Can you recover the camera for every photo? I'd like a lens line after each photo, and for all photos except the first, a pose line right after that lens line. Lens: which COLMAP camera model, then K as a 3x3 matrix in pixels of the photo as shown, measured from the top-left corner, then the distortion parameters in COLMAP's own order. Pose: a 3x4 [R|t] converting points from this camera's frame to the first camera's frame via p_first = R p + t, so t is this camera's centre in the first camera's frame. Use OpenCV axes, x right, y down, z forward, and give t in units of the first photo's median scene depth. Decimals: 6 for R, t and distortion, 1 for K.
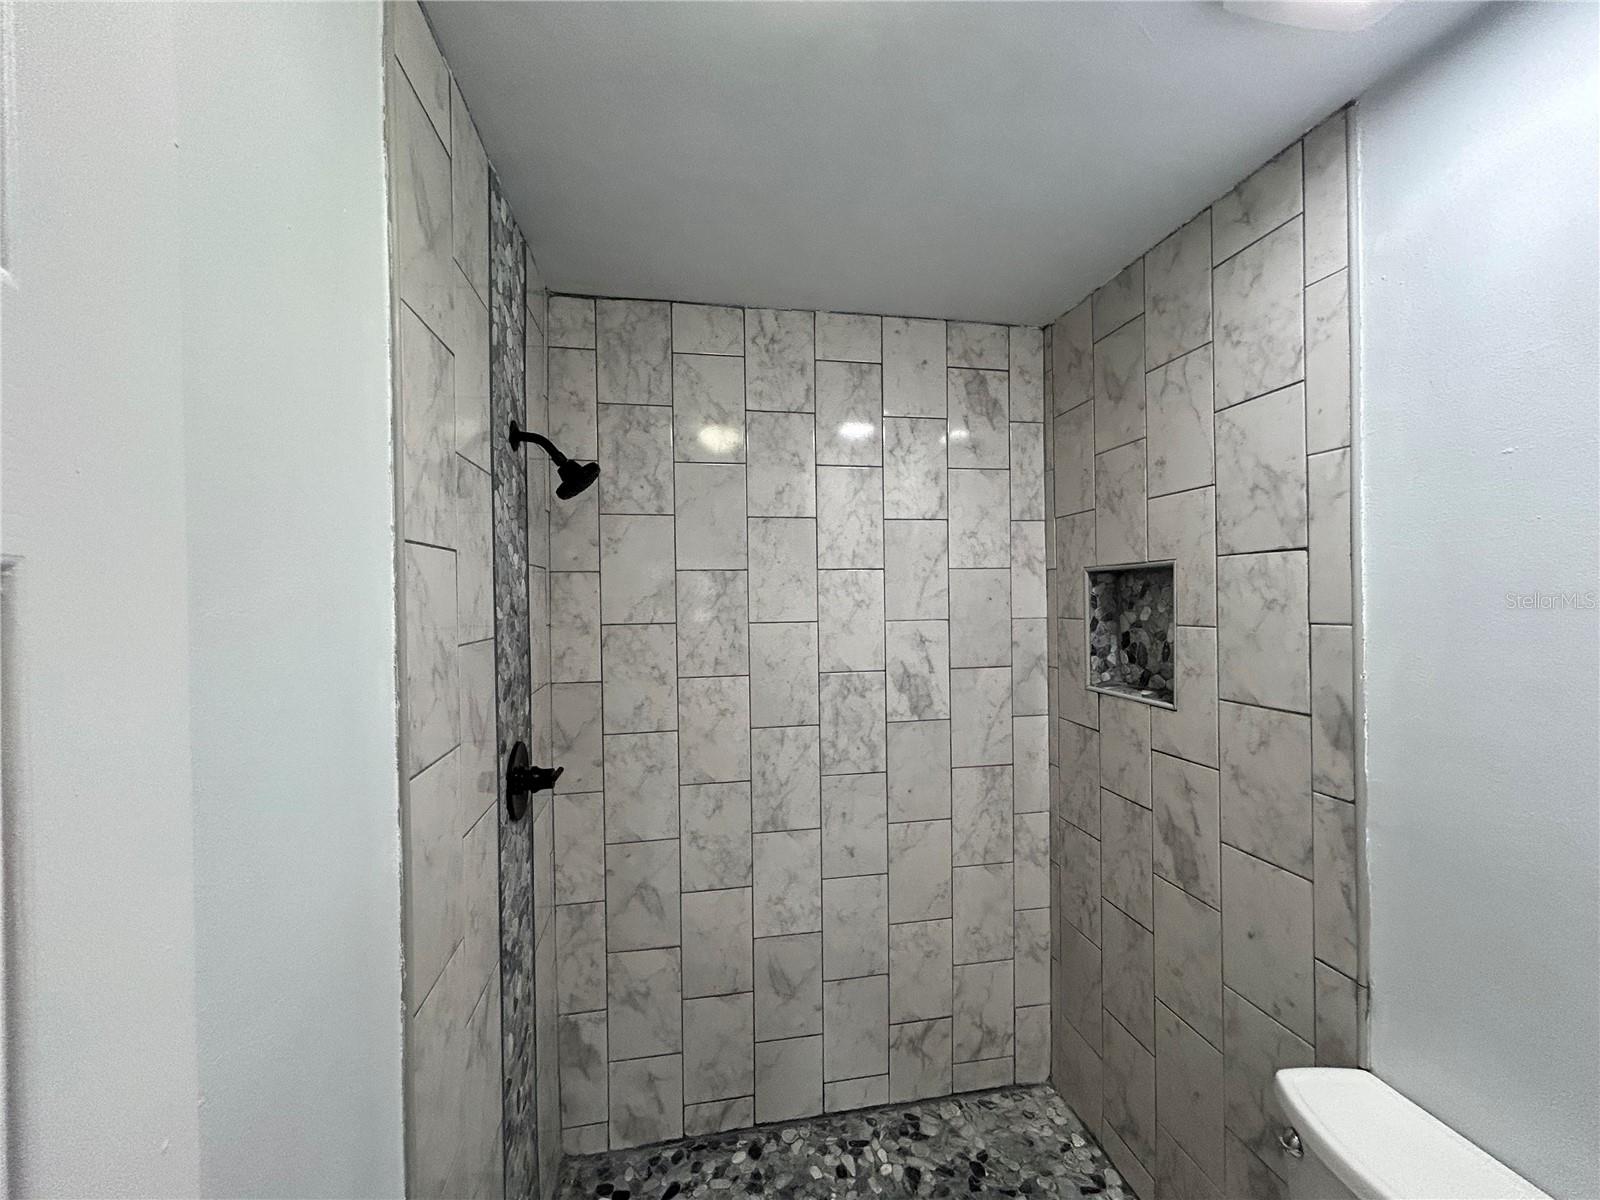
lens RADIAL K [[647.7, 0, 797.9], [0, 647.7, 602.5], [0, 0, 1]] dist [-0.004129, 0.000053]
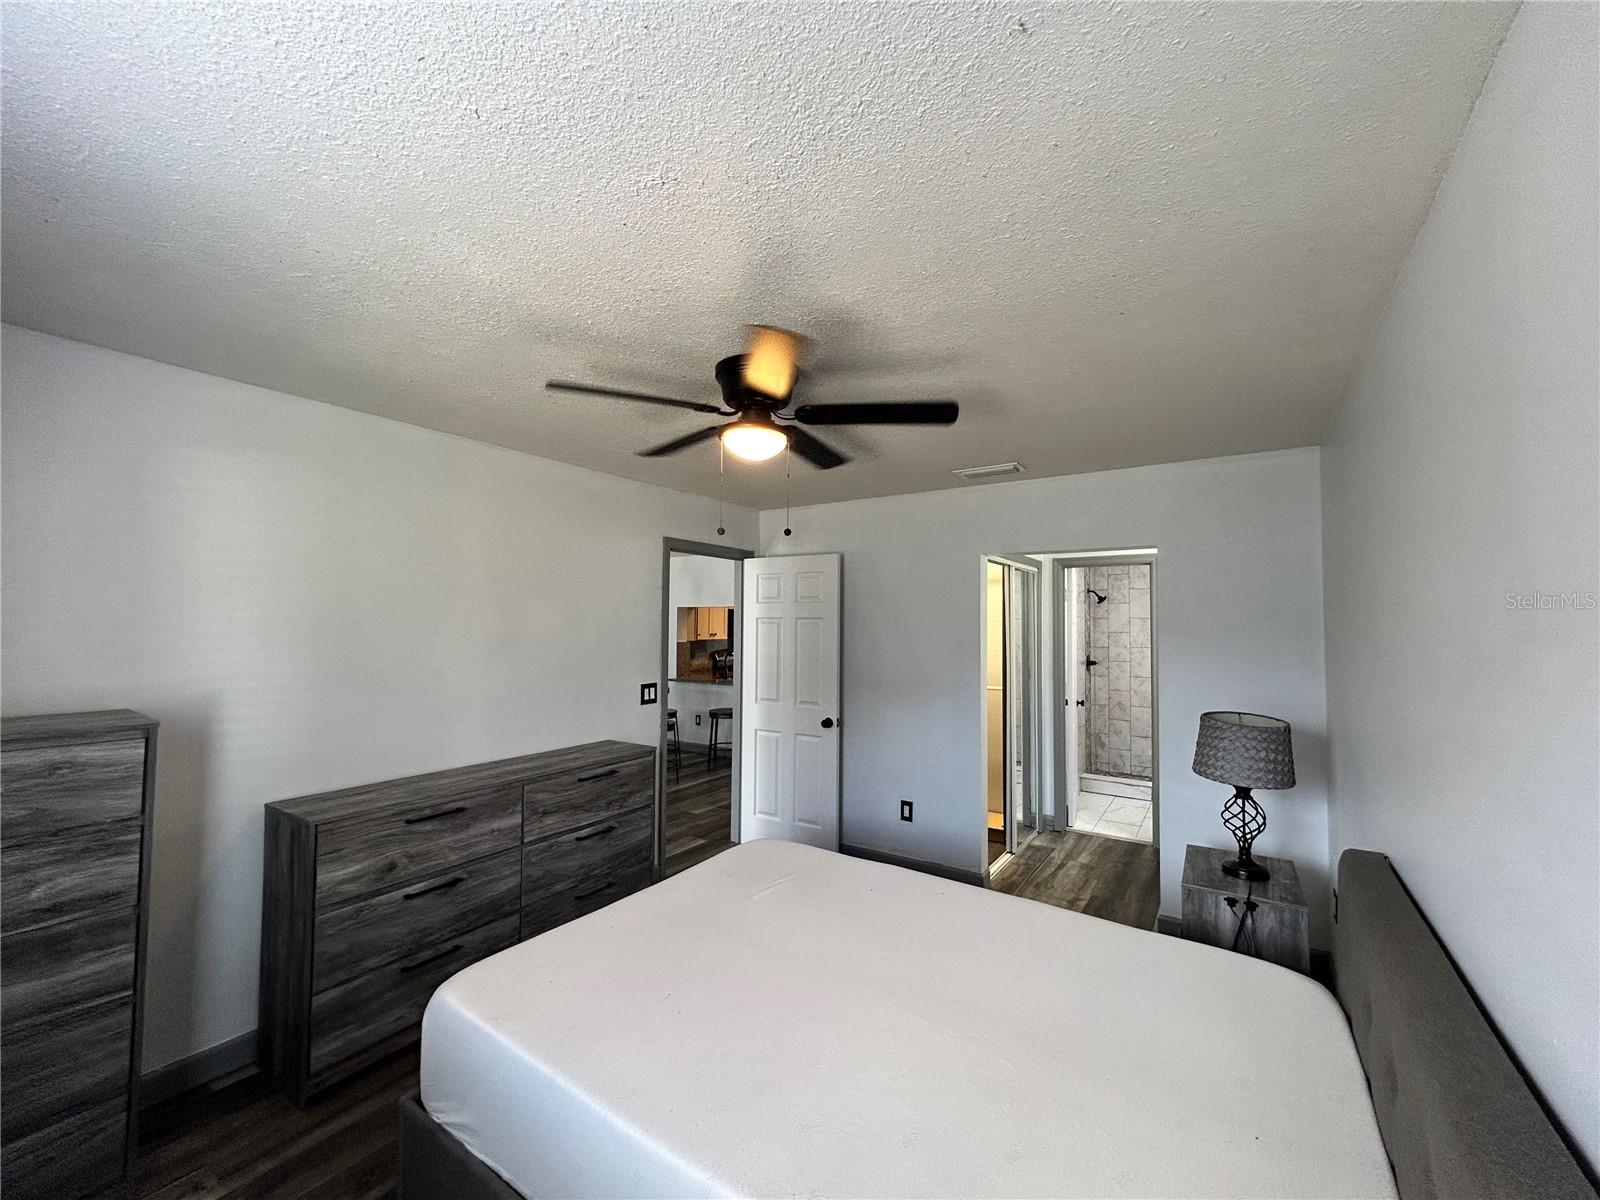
lens RADIAL K [[647.7, 0, 804.8], [0, 647.7, 609.3], [0, 0, 1]] dist [-0.004129, 0.000053]
pose [[0.719647, -0.001723, -0.694338, 1.015619], [-0.020756, 0.999497, -0.023993, 0.025673], [0.694030, 0.031679, 0.719249, -2.873643]]
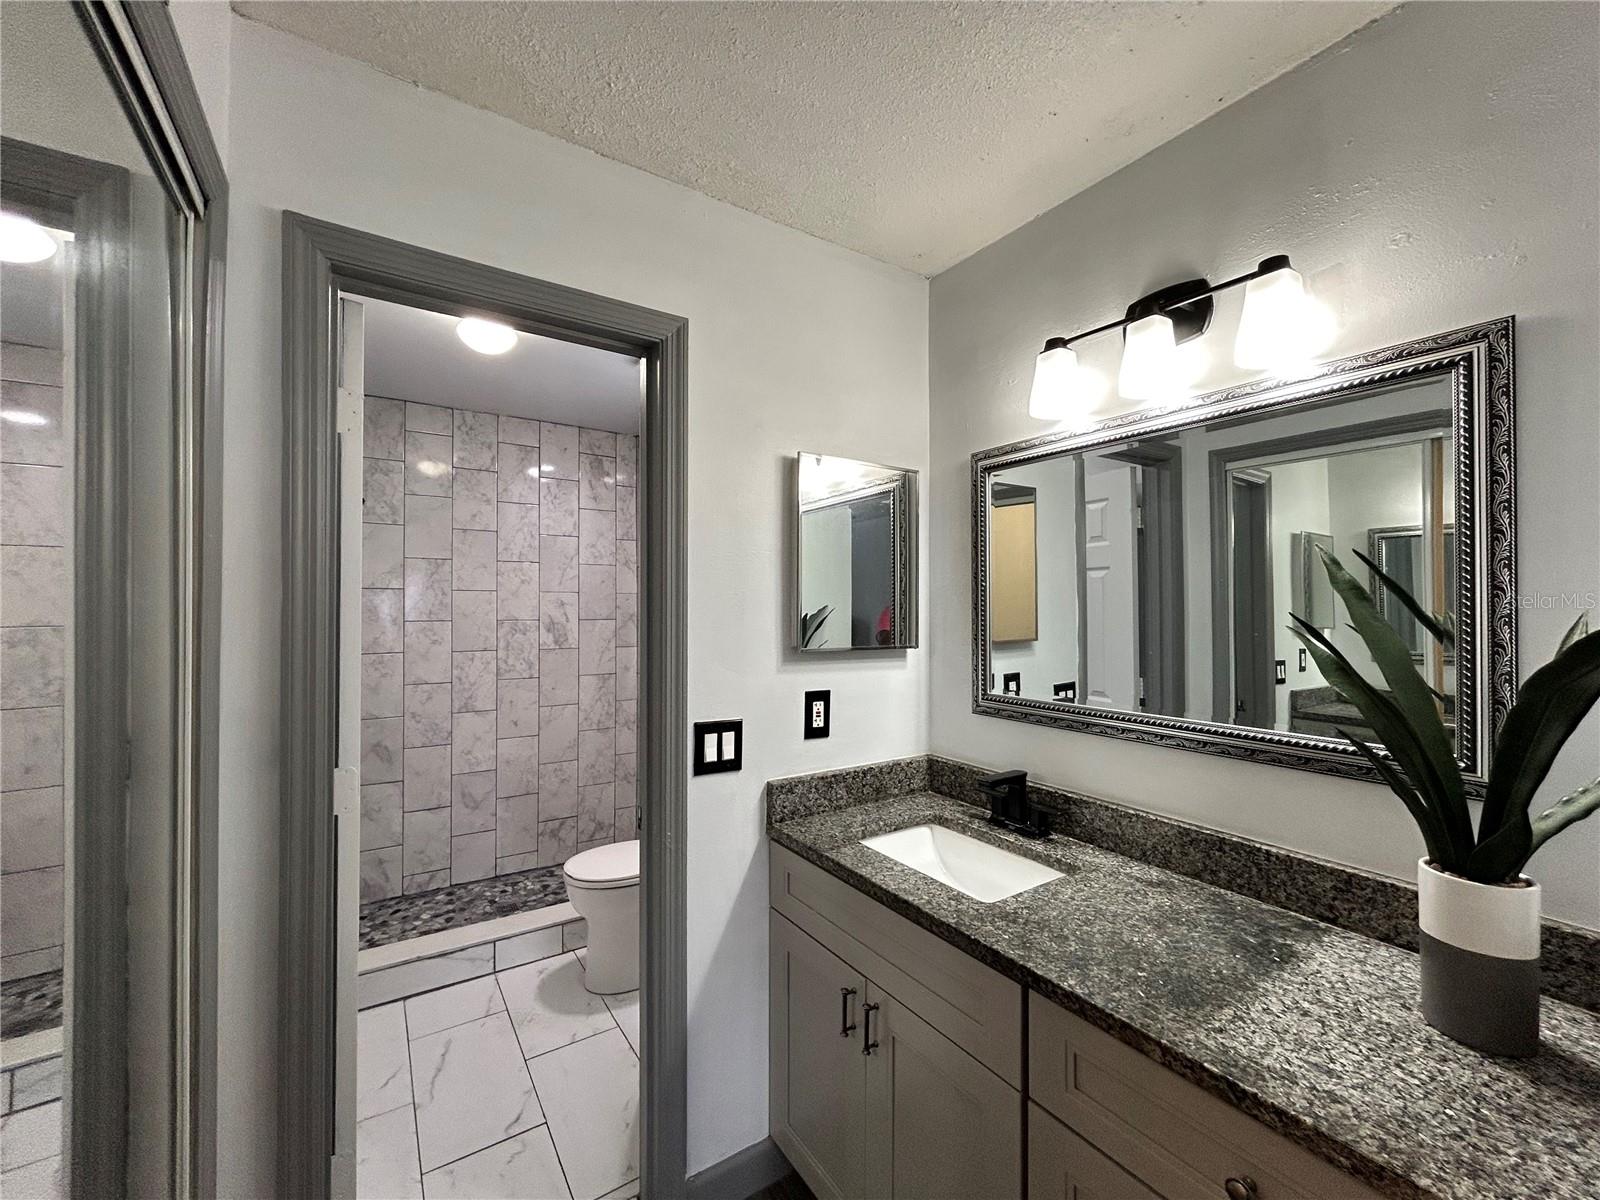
lens RADIAL K [[647.7, 0, 799.3], [0, 647.7, 602.3], [0, 0, 1]] dist [-0.004129, 0.000053]
pose [[0.917150, 0.017561, 0.398155, 0.085768], [-0.013854, 0.999830, -0.012186, 0.071196], [-0.398301, 0.005660, 0.917237, -0.938903]]
